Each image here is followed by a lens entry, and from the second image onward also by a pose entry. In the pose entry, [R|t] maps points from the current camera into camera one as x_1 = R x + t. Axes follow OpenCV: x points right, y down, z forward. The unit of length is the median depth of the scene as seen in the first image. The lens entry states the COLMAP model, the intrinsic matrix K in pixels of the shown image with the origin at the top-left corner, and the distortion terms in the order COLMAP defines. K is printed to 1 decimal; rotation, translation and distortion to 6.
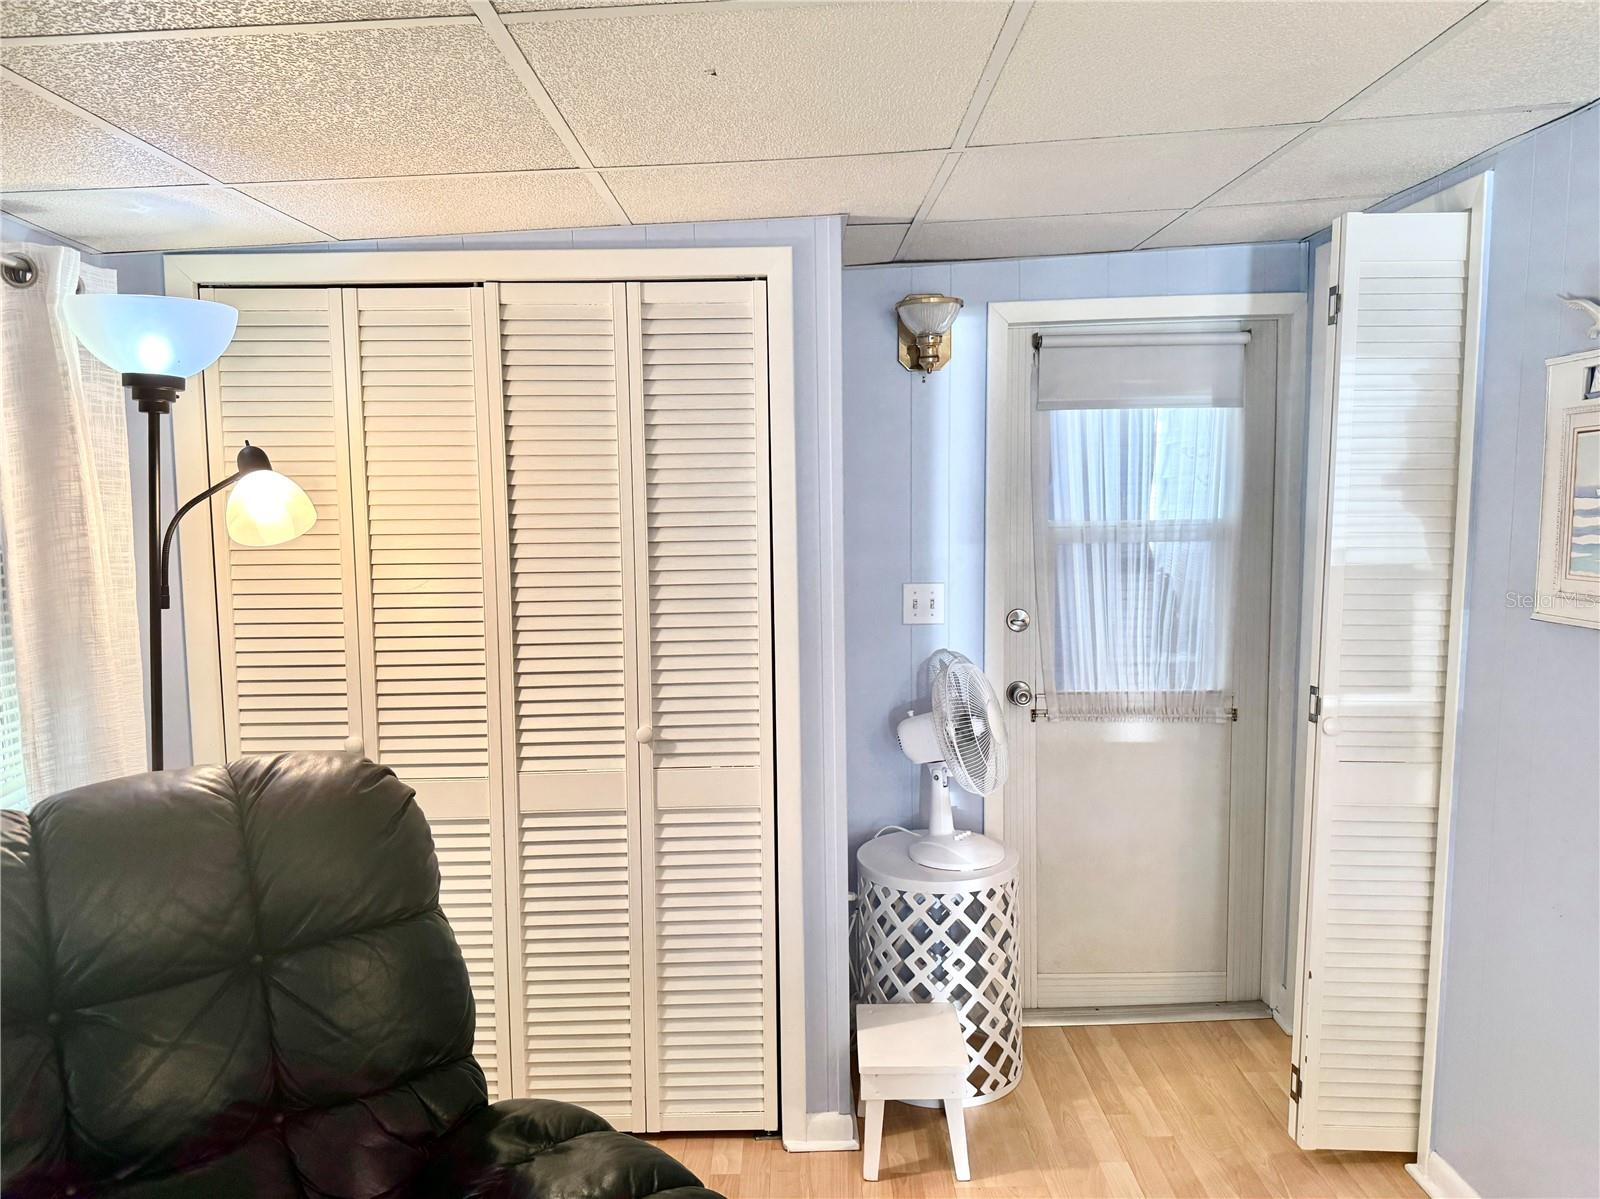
lens RADIAL K [[1121.8, 0, 800.0], [0, 1121.8, 599.3], [0, 0, 1]] dist [0.041021, -0.008275]
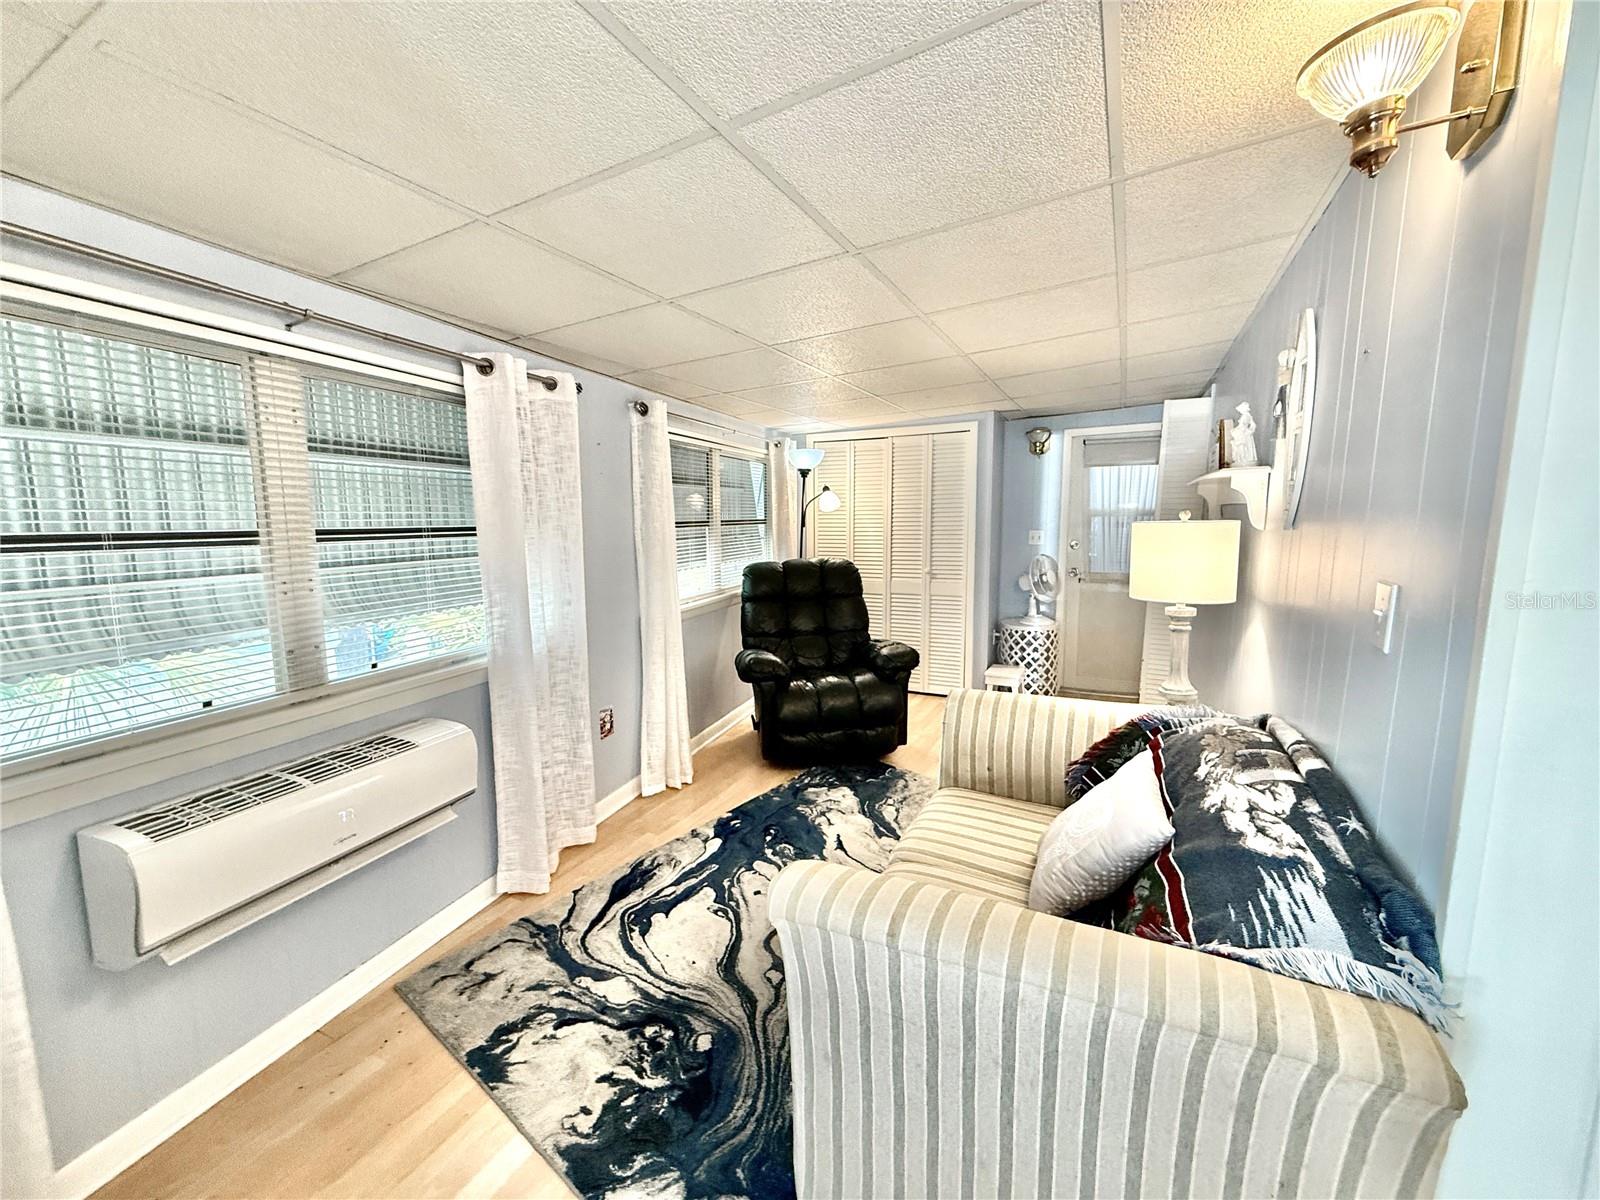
lens RADIAL K [[639.7, 0, 796.4], [0, 639.7, 603.4], [0, 0, 1]] dist [0.003366, 0.000157]
pose [[0.889487, 0.061151, -0.452849, 0.389228], [-0.043338, 0.997828, 0.049618, 0.142310], [0.454900, -0.024508, 0.890205, -0.881493]]
